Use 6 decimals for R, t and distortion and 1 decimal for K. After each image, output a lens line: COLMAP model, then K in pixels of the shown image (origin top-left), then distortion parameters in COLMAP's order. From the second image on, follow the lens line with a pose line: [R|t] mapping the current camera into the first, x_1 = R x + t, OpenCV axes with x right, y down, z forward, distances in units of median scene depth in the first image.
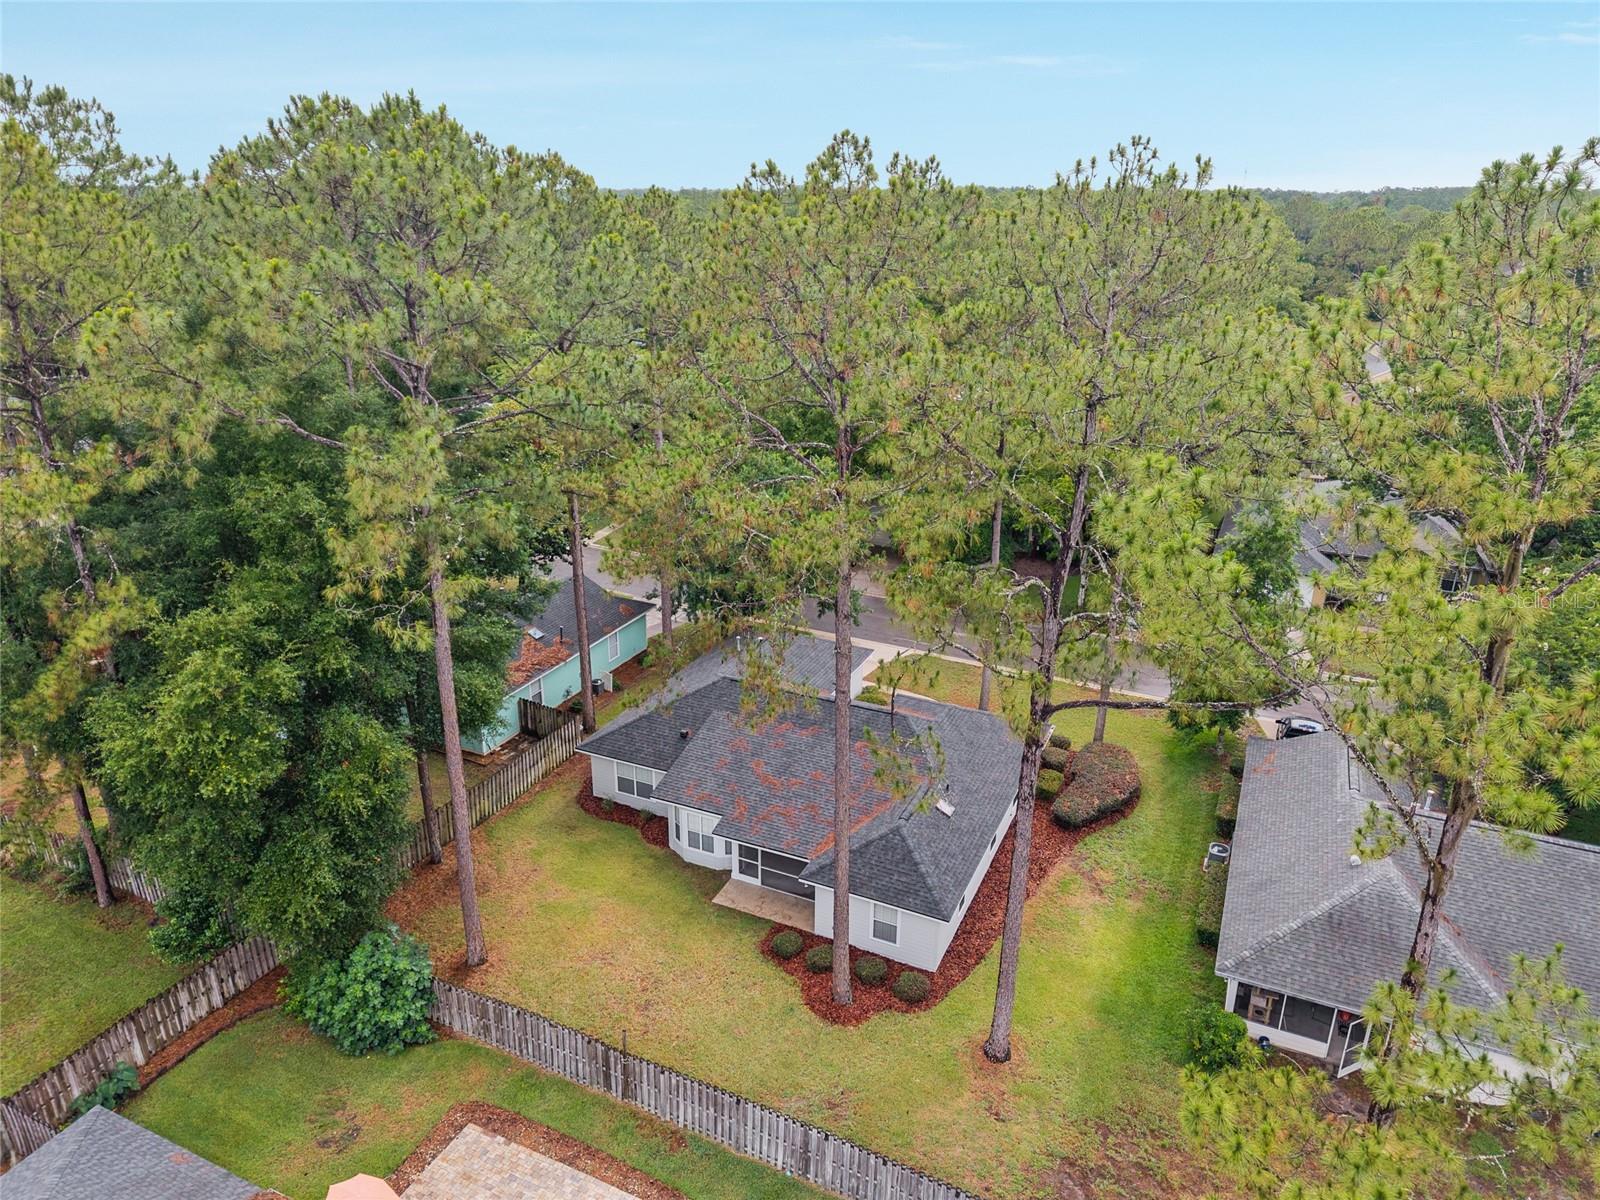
lens RADIAL K [[1070.0, 0, 799.6], [0, 1070.0, 604.1], [0, 0, 1]] dist [0.018440, -0.015165]
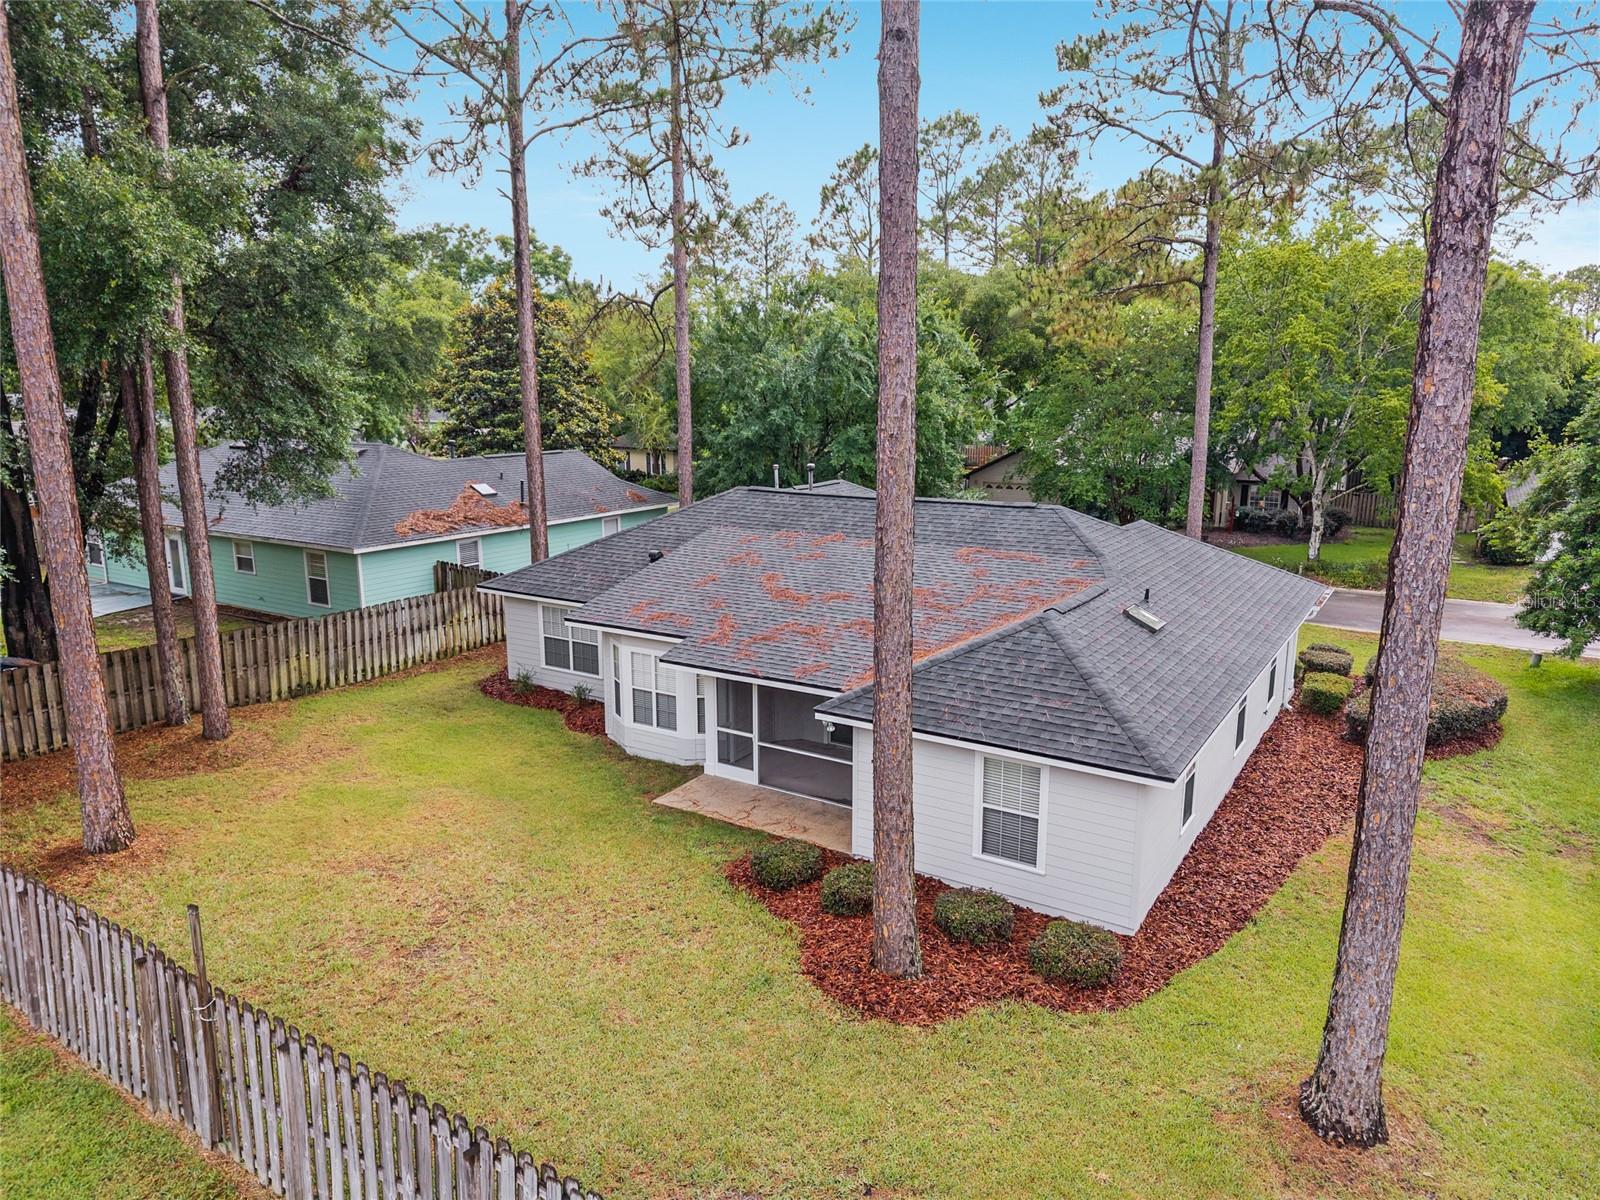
lens RADIAL K [[1070.0, 0, 795.8], [0, 1070.0, 610.0], [0, 0, 1]] dist [0.018440, -0.015165]
pose [[0.991327, 0.017315, -0.130270, 0.048333], [-0.037035, 0.987913, -0.150519, 0.279287], [0.126089, 0.154039, 0.979987, 0.547827]]
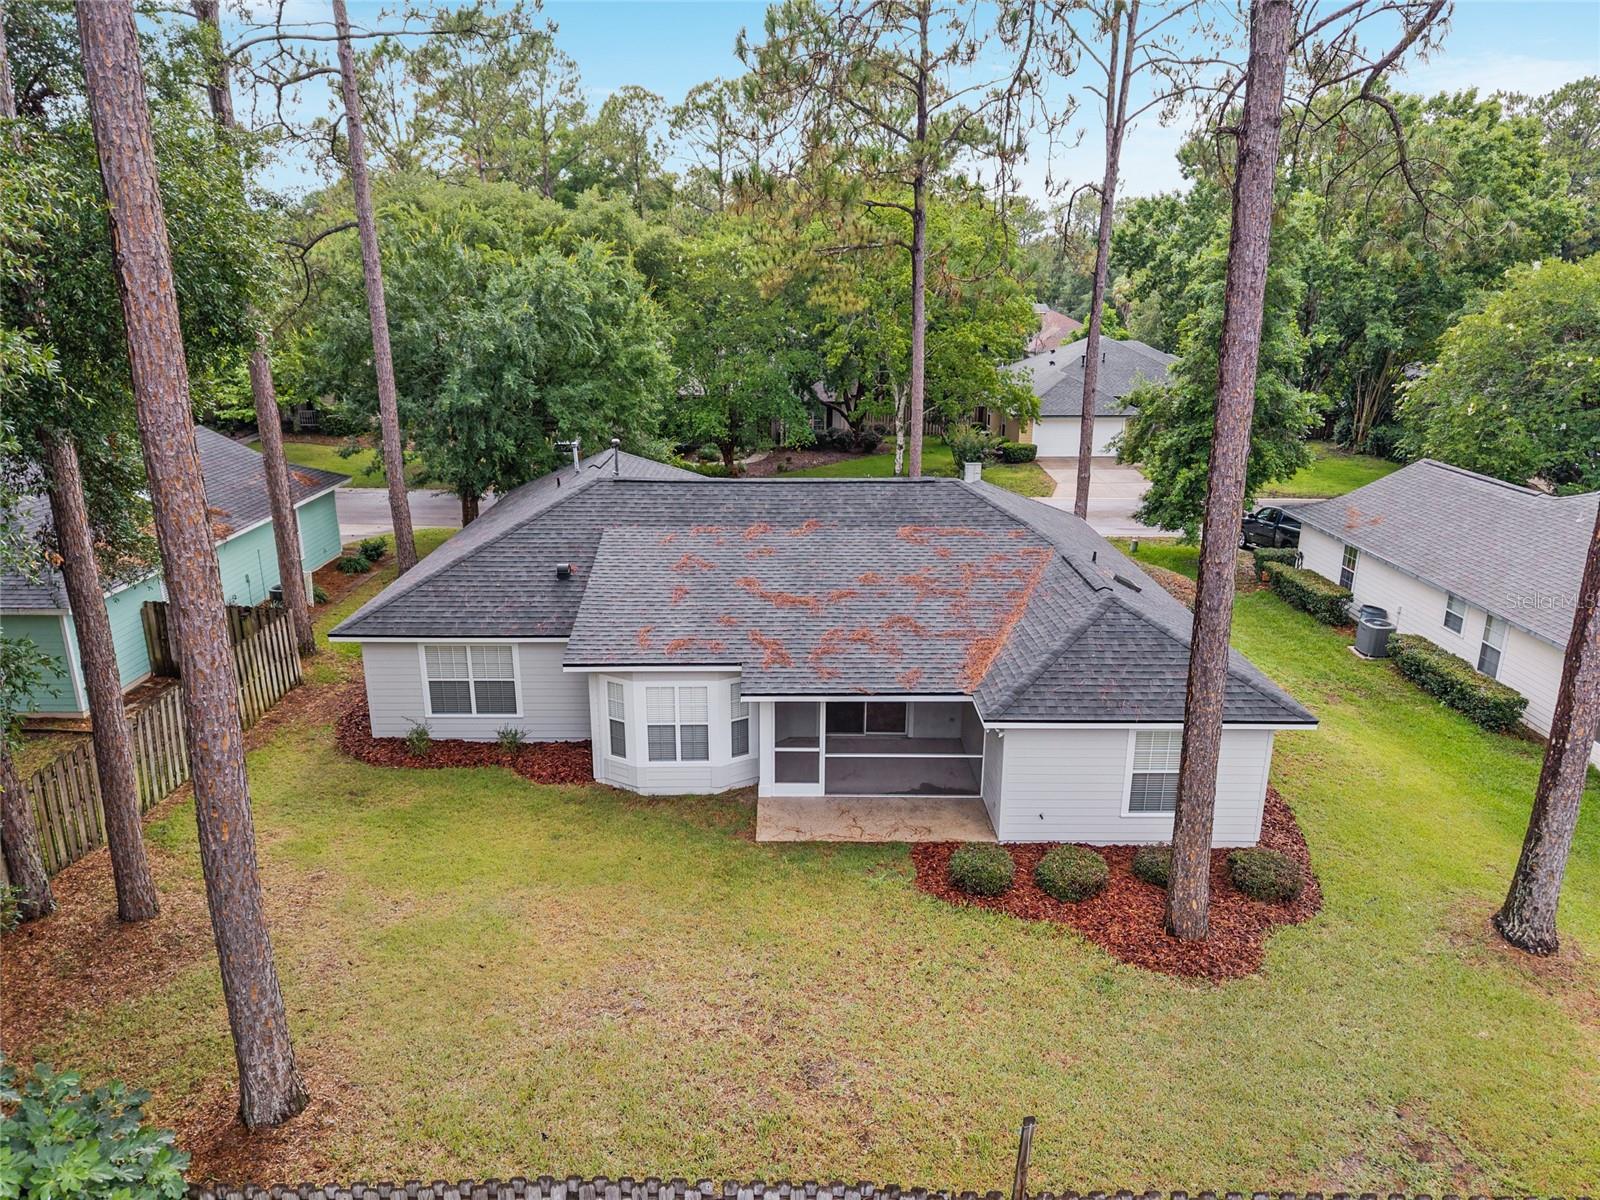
lens RADIAL K [[1070.0, 0, 796.6], [0, 1070.0, 603.1], [0, 0, 1]] dist [0.018440, -0.015165]
pose [[0.906401, -0.132272, 0.401174, -0.256223], [0.157734, 0.986996, -0.030953, 0.204459], [-0.391863, 0.091335, 0.915479, 0.591120]]
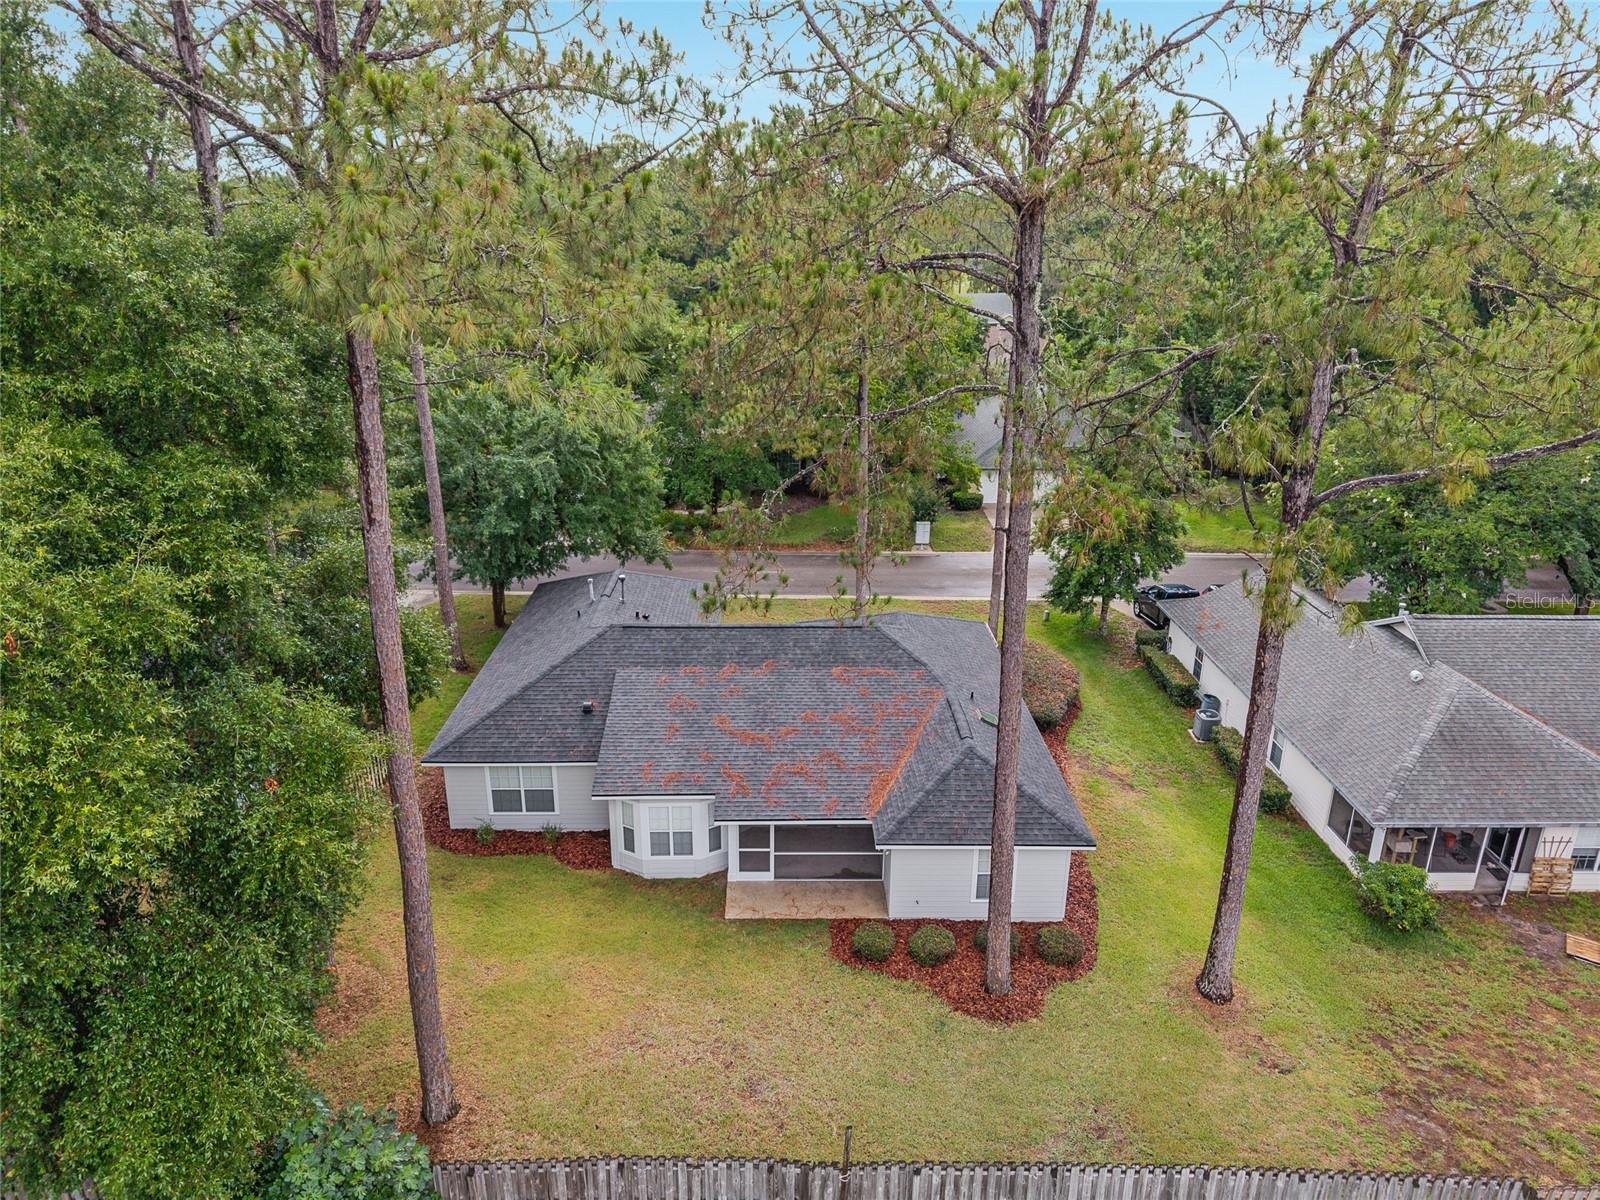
lens RADIAL K [[1070.0, 0, 797.5], [0, 1070.0, 595.2], [0, 0, 1]] dist [0.018440, -0.015165]
pose [[0.902295, -0.147752, 0.405009, -0.308487], [0.157094, 0.987530, 0.010284, 0.076313], [-0.401478, 0.054346, 0.914255, 0.359506]]
